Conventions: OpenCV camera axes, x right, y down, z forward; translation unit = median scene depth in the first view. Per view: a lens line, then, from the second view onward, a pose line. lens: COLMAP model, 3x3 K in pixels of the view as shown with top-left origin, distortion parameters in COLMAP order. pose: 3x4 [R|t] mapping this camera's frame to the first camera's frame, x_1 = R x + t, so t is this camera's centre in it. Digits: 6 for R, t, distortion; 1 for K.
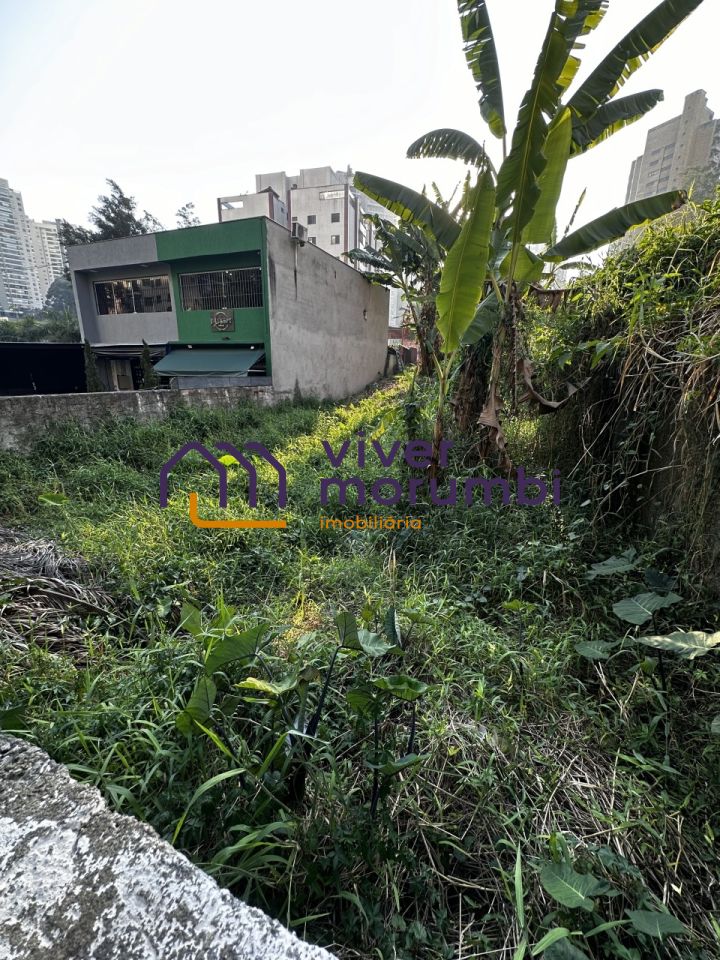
lens RADIAL K [[383.3, 0, 367.7], [0, 383.3, 480.9], [0, 0, 1]] dist [-0.006063, 0.001352]
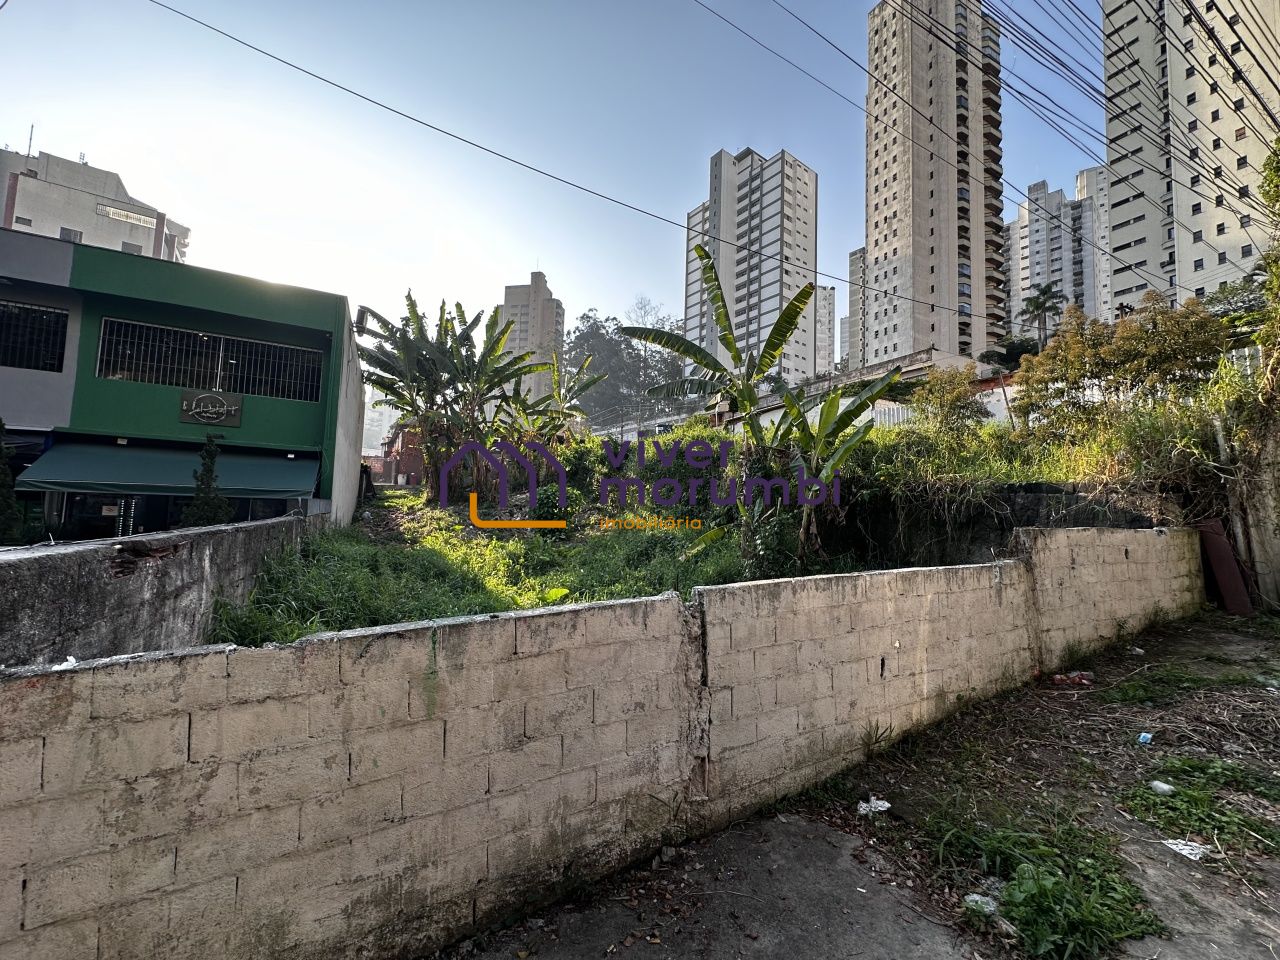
lens RADIAL K [[511.0, 0, 641.9], [0, 511.0, 478.3], [0, 0, 1]] dist [-0.006063, 0.001352]
pose [[0.642736, 0.058536, 0.763848, -0.481718], [0.187641, 0.954676, -0.231049, -0.001250], [-0.742753, 0.291833, 0.602621, 0.041173]]
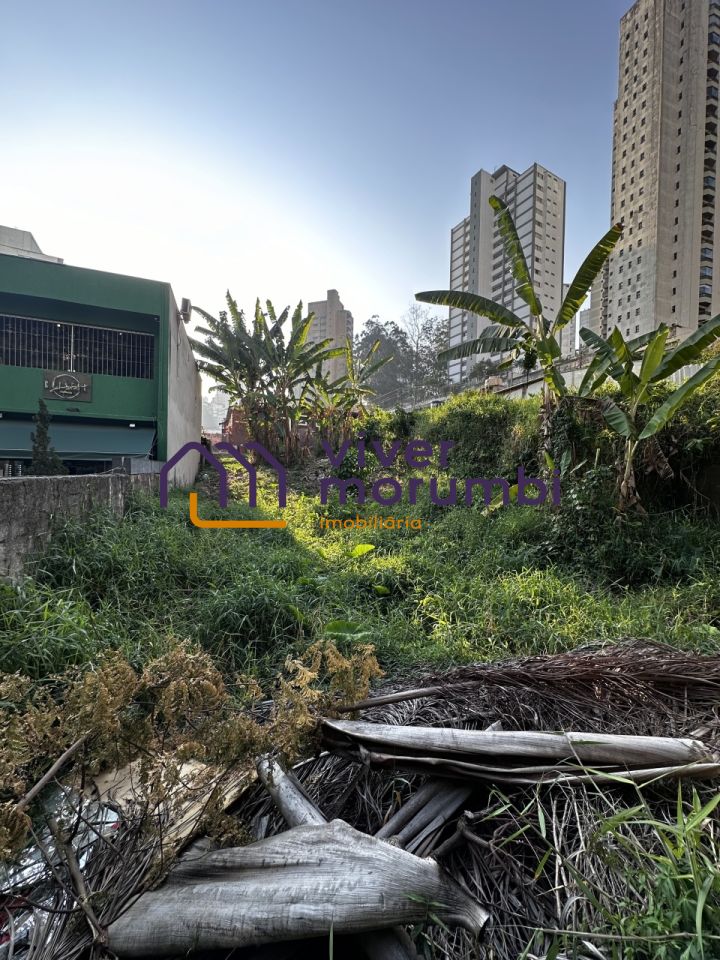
lens RADIAL K [[383.3, 0, 360.0], [0, 383.3, 479.2], [0, 0, 1]] dist [-0.006063, 0.001352]
pose [[0.742963, -0.007163, 0.669294, -0.396763], [0.173401, 0.967864, -0.182128, -0.022794], [-0.646481, 0.251371, 0.720330, 0.154292]]
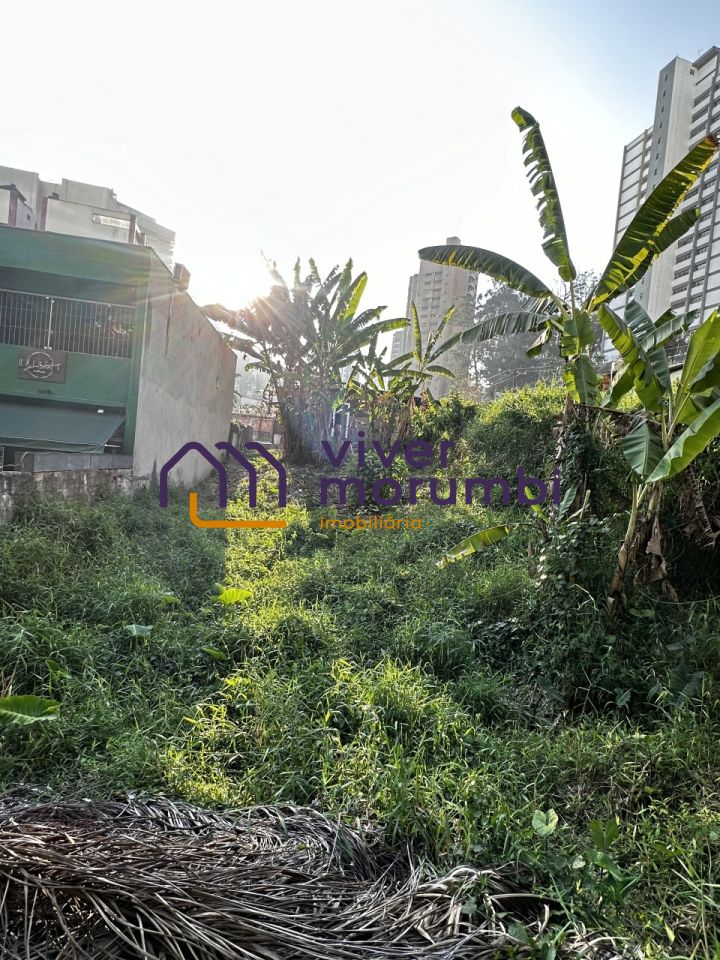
lens RADIAL K [[485.2, 0, 361.7], [0, 485.2, 481.1], [0, 0, 1]] dist [-0.004595, -0.000206]
pose [[0.878783, 0.055611, 0.473969, -0.246046], [0.047241, 0.978171, -0.202359, -0.029294], [-0.474877, 0.200220, 0.856974, 0.066474]]
